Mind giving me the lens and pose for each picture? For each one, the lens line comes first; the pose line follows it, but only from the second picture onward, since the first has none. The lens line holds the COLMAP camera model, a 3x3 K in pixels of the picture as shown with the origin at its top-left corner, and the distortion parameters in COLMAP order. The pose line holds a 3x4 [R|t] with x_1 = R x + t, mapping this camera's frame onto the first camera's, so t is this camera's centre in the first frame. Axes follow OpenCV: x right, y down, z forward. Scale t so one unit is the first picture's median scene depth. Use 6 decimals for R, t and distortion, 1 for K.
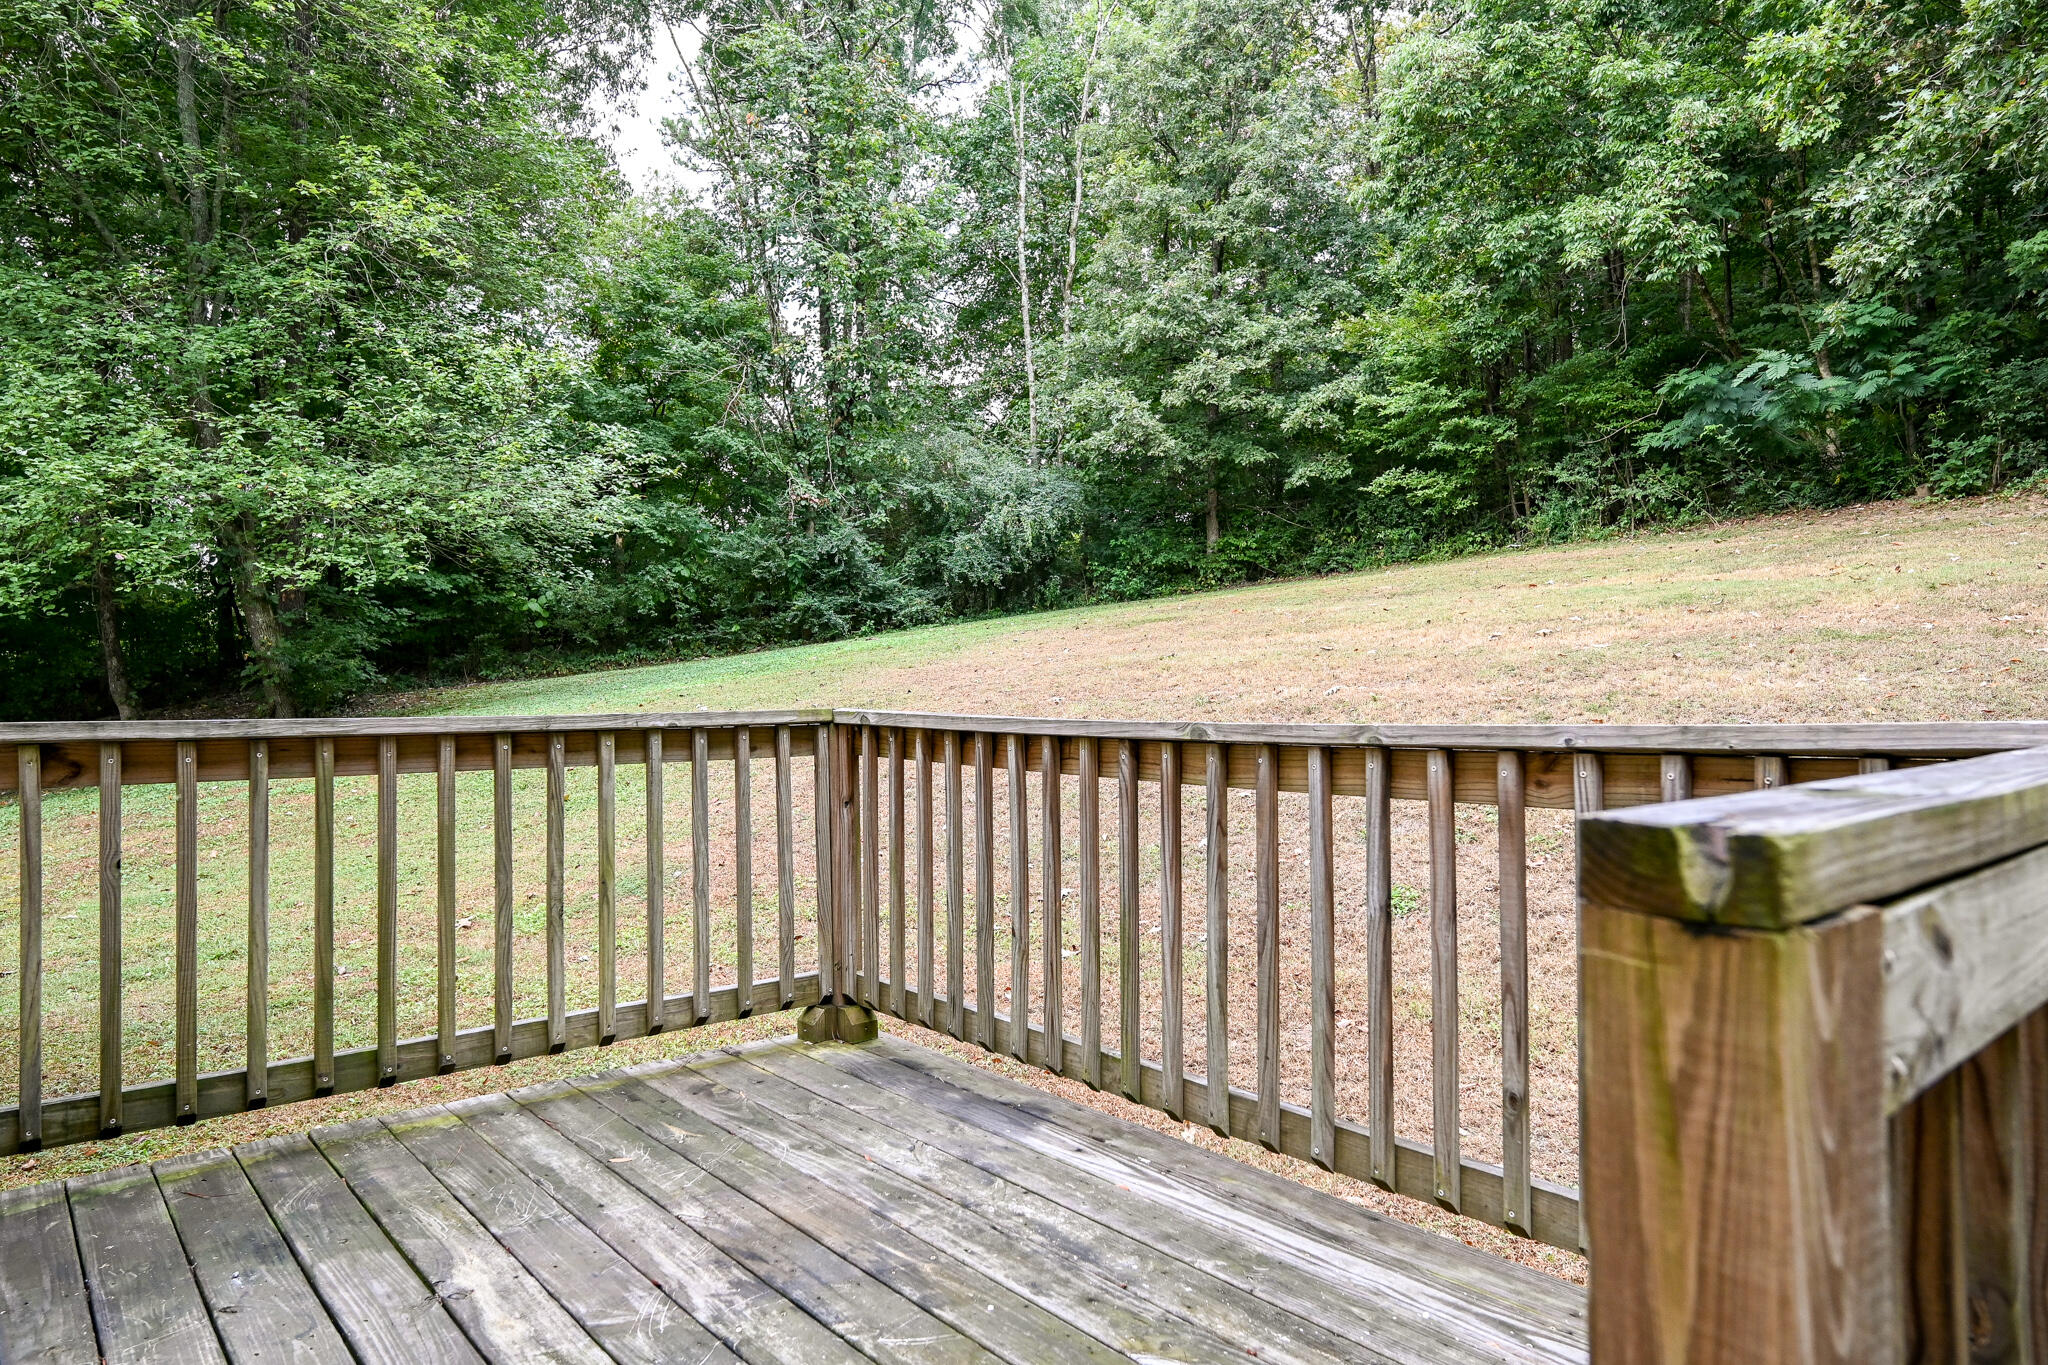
lens RADIAL K [[1243.2, 0, 1026.6], [0, 1243.2, 678.7], [0, 0, 1]] dist [0.001457, 0.006676]
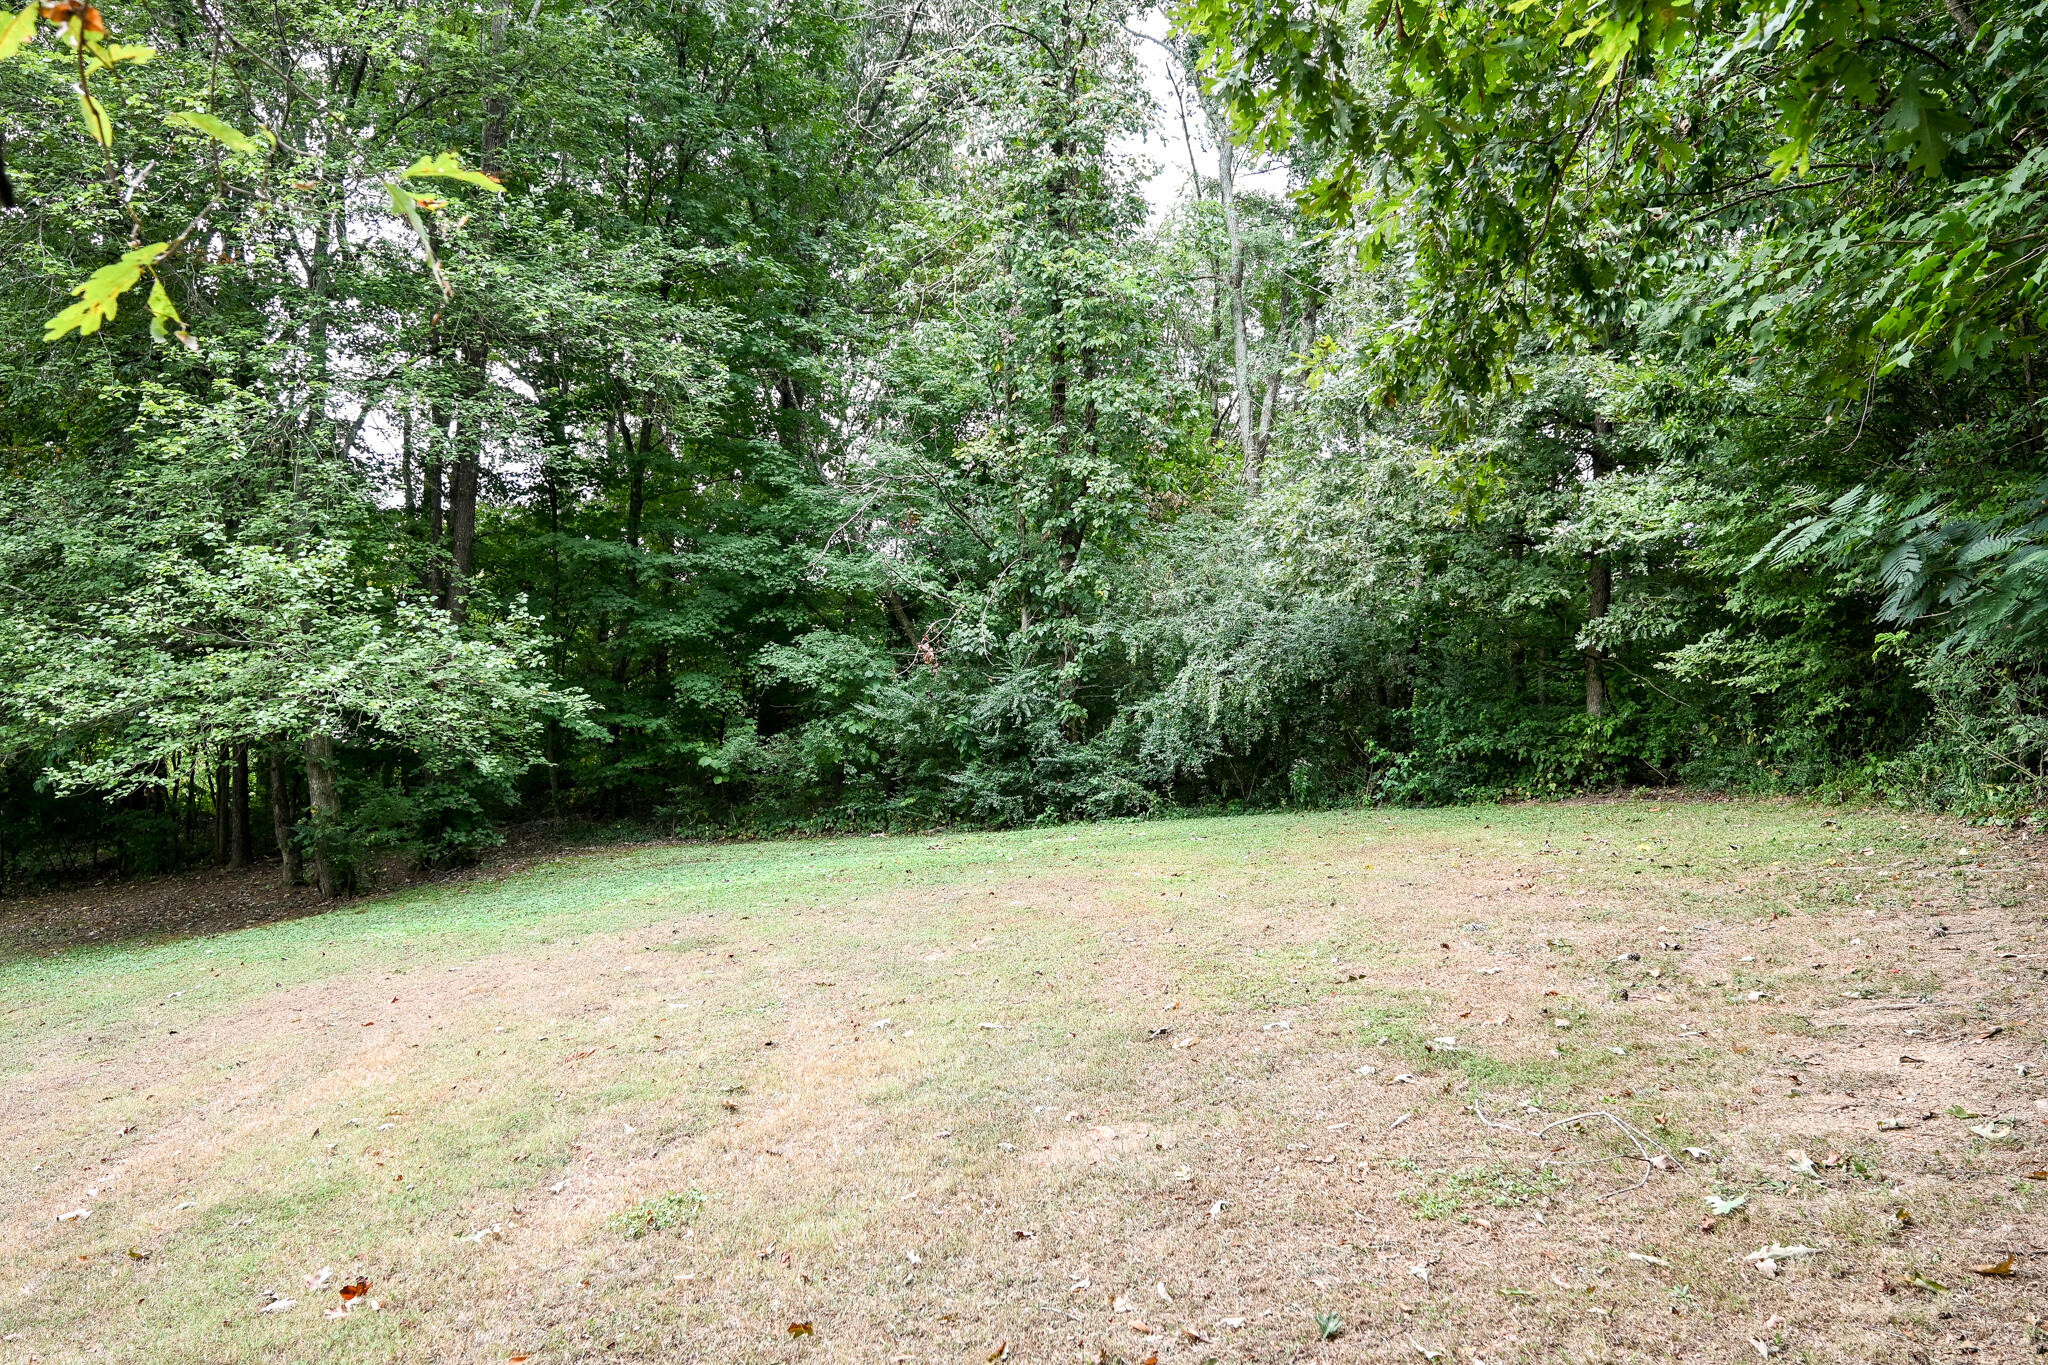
lens RADIAL K [[1545.1, 0, 1015.1], [0, 1545.1, 686.8], [0, 0, 1]] dist [0.009615, -0.020588]
pose [[0.796306, 0.040278, -0.603551, 0.447667], [-0.063176, 0.997862, -0.016760, -0.110239], [0.601586, 0.051476, 0.797148, 0.271097]]
